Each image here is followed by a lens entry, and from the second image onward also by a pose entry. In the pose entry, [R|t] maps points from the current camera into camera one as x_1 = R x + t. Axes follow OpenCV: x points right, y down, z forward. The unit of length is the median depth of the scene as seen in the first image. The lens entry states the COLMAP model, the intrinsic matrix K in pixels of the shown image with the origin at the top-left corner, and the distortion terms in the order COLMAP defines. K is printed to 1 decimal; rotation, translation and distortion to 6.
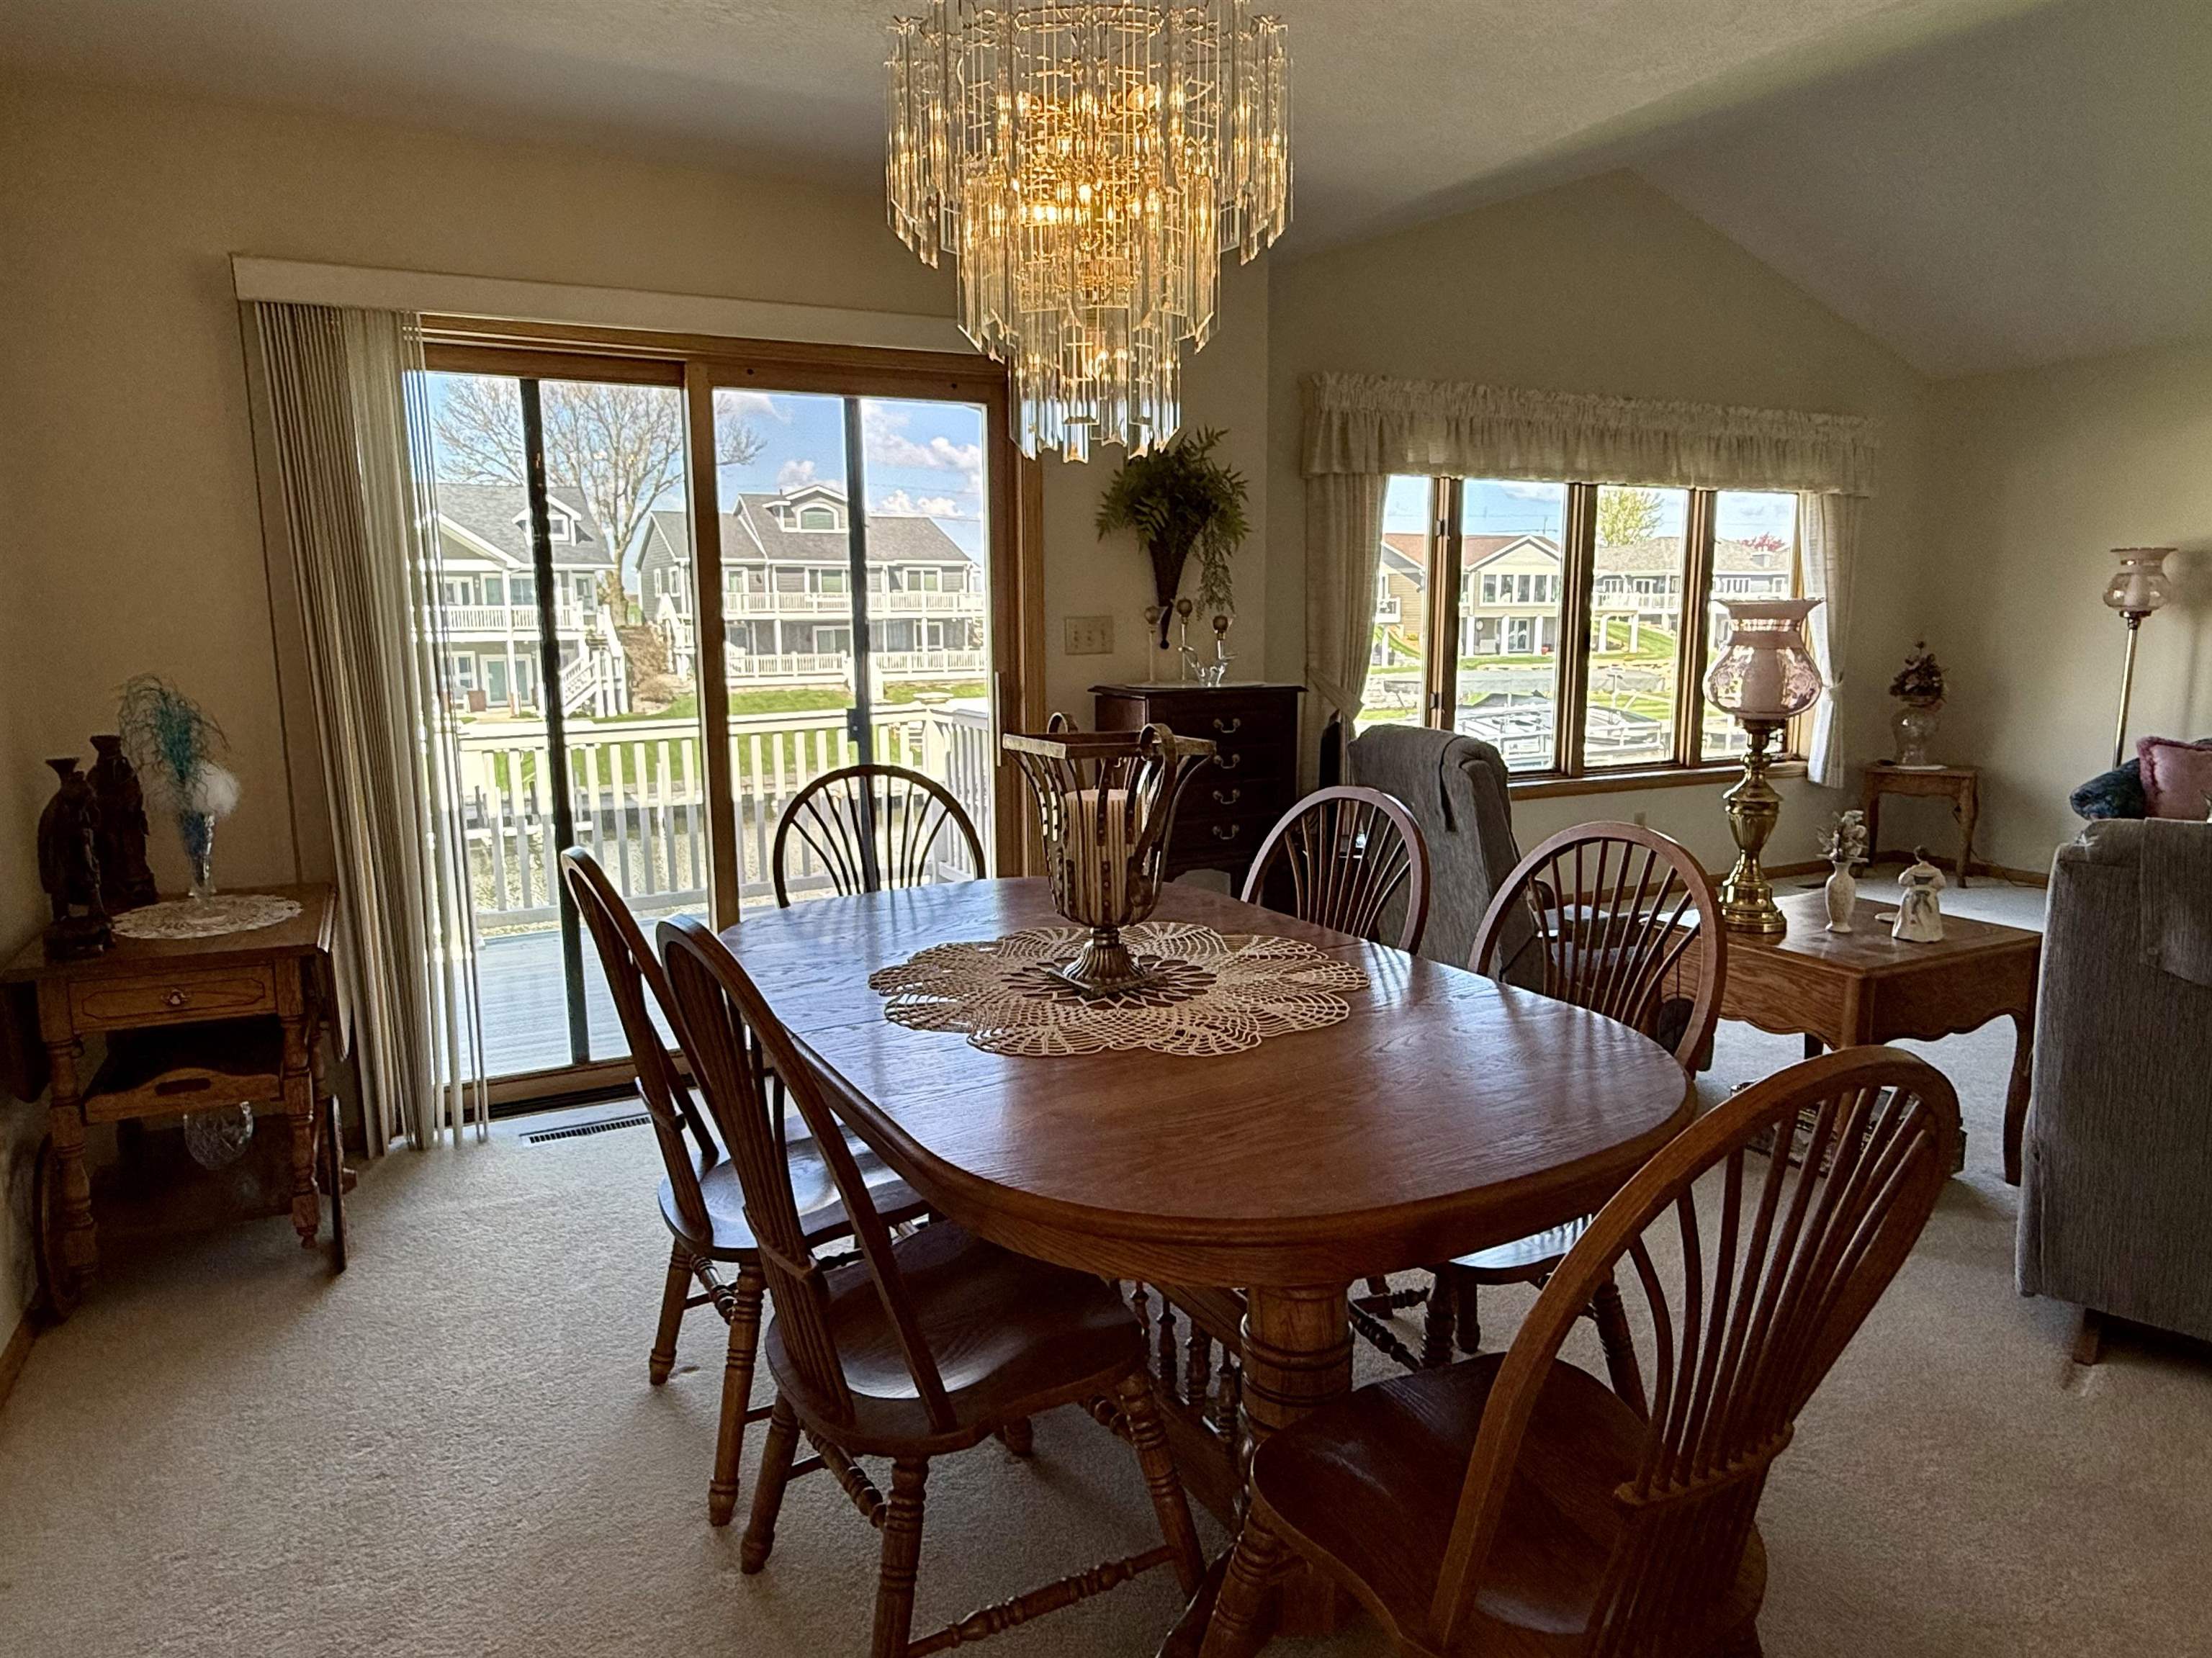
lens RADIAL K [[1403.5, 0, 1115.6], [0, 1403.5, 834.7], [0, 0, 1]] dist [0.004394, -0.005402]
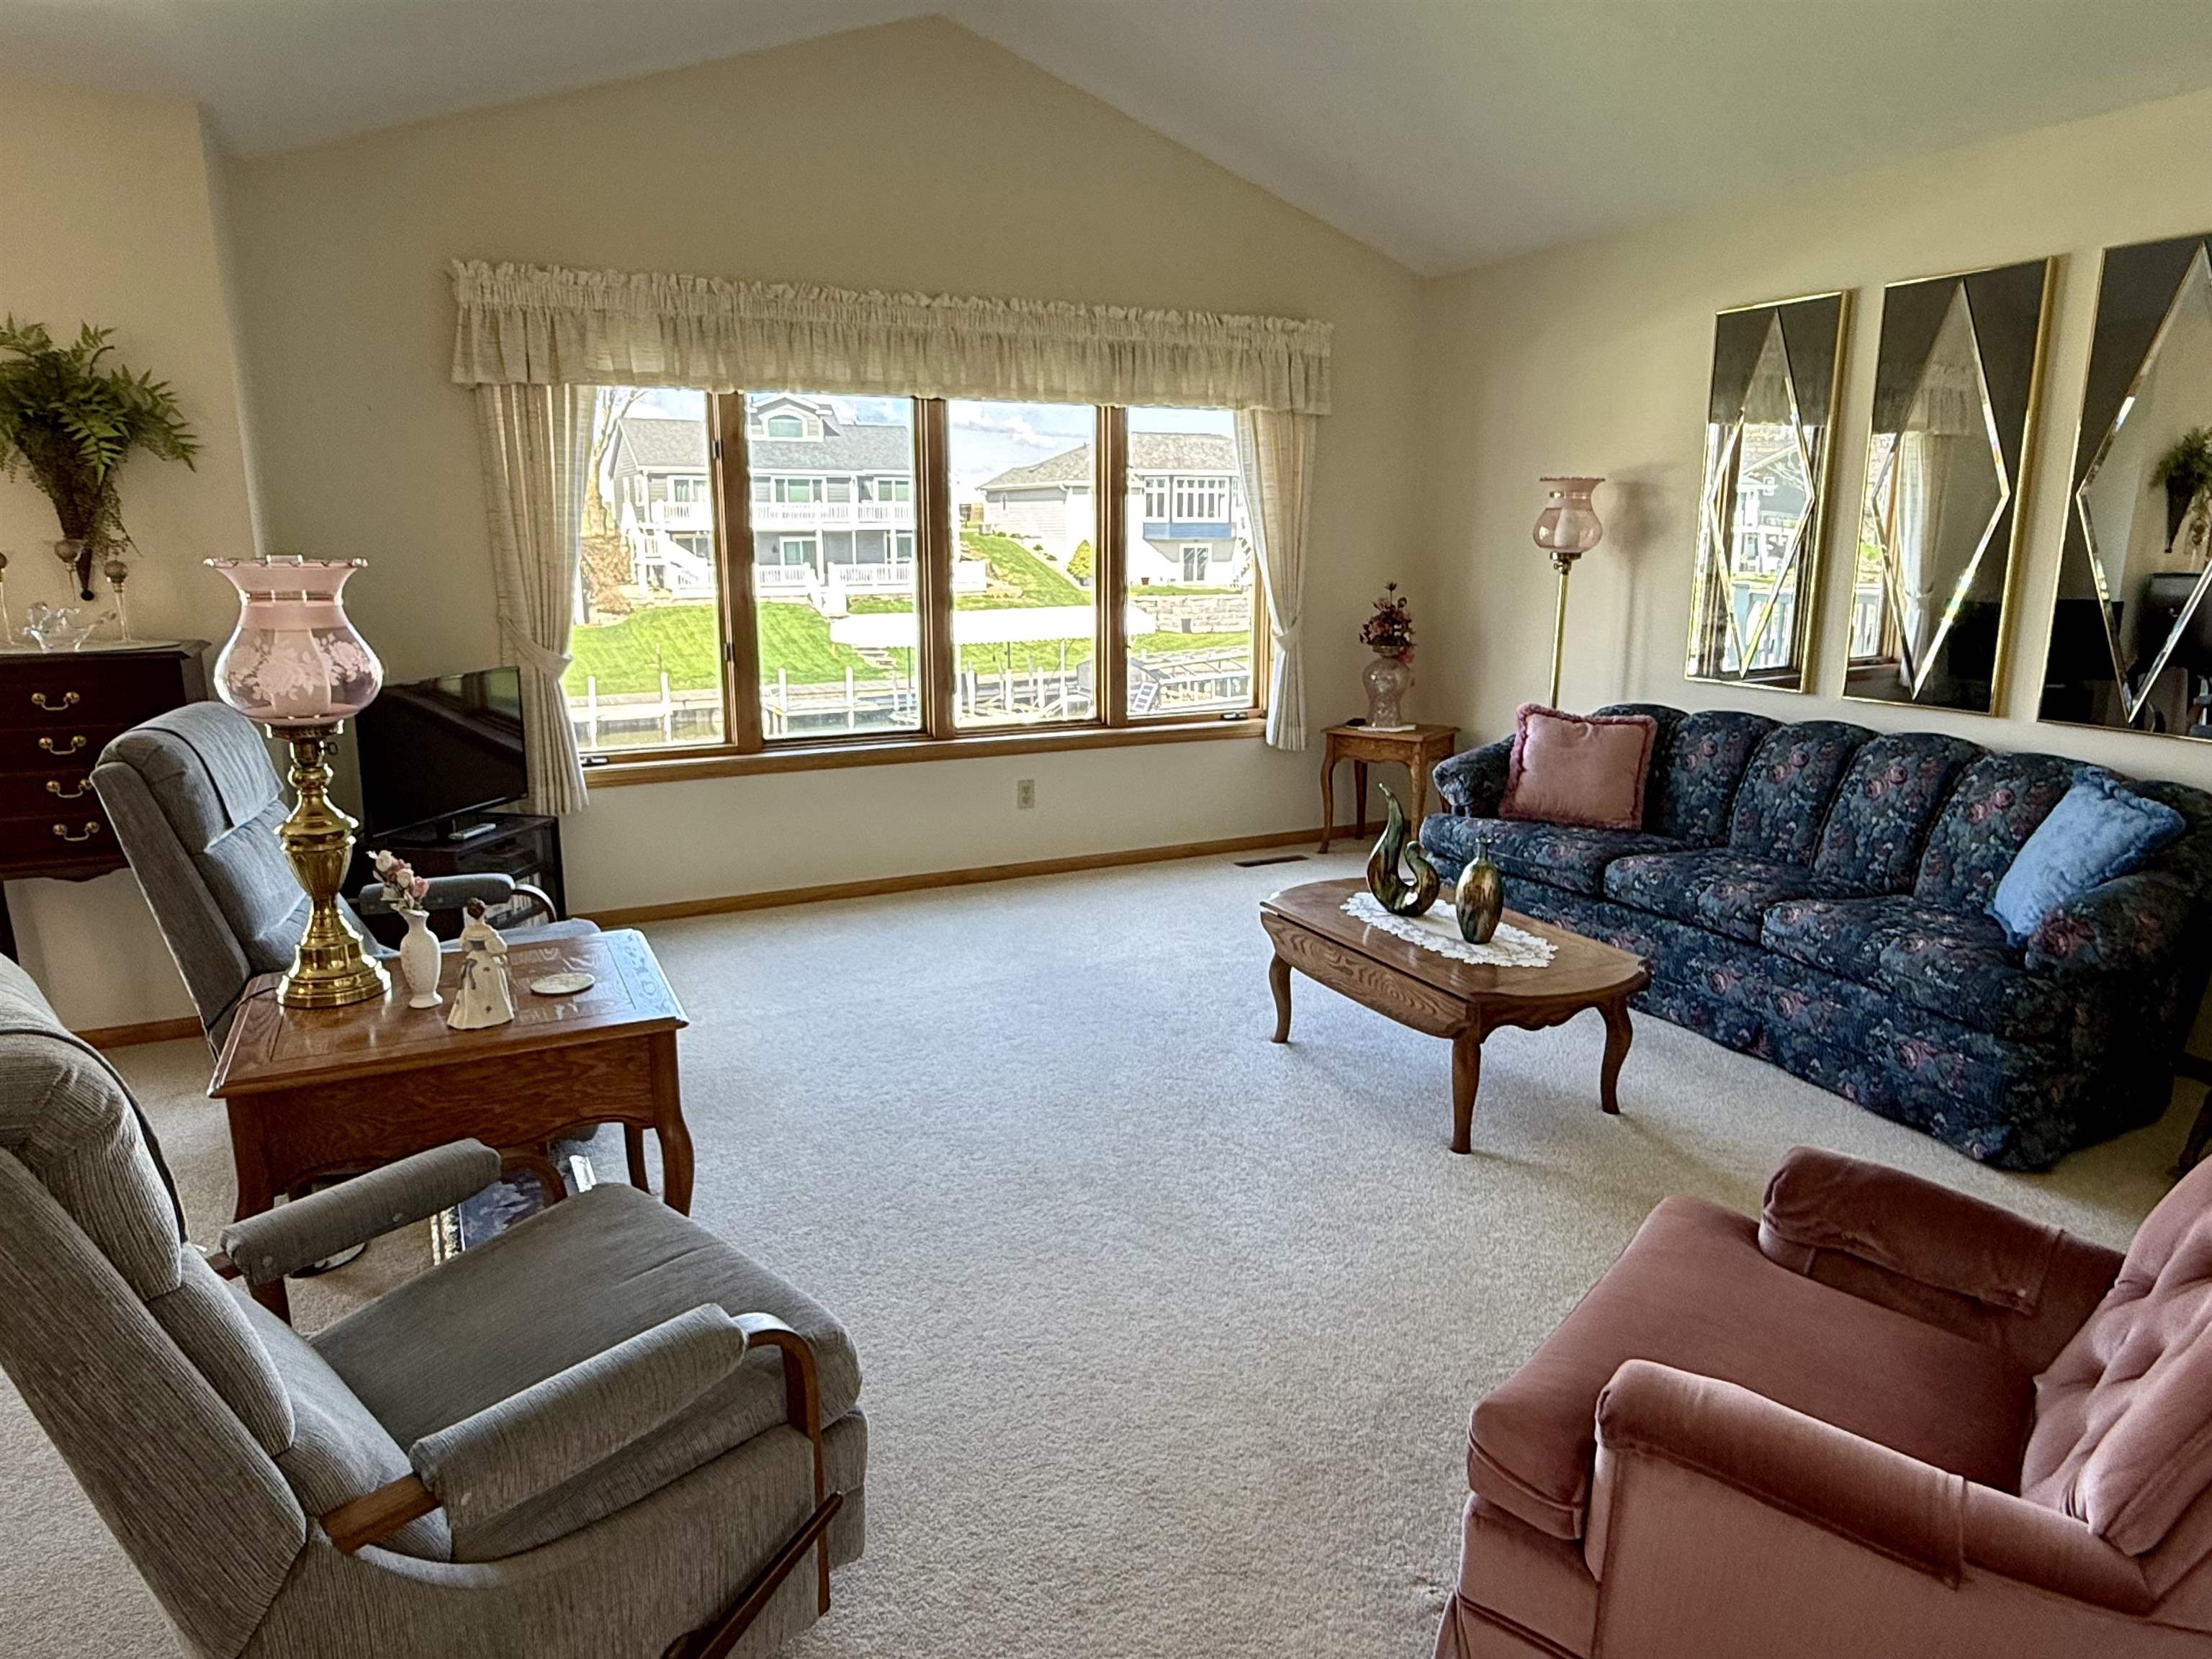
lens RADIAL K [[1403.6, 0, 1097.1], [0, 1403.6, 824.1], [0, 0, 1]] dist [0.004394, -0.005402]
pose [[0.999844, 0.009418, -0.014921, 0.418795], [-0.008604, 0.998520, 0.053703, -0.034972], [0.015404, -0.053566, 0.998445, 0.125593]]
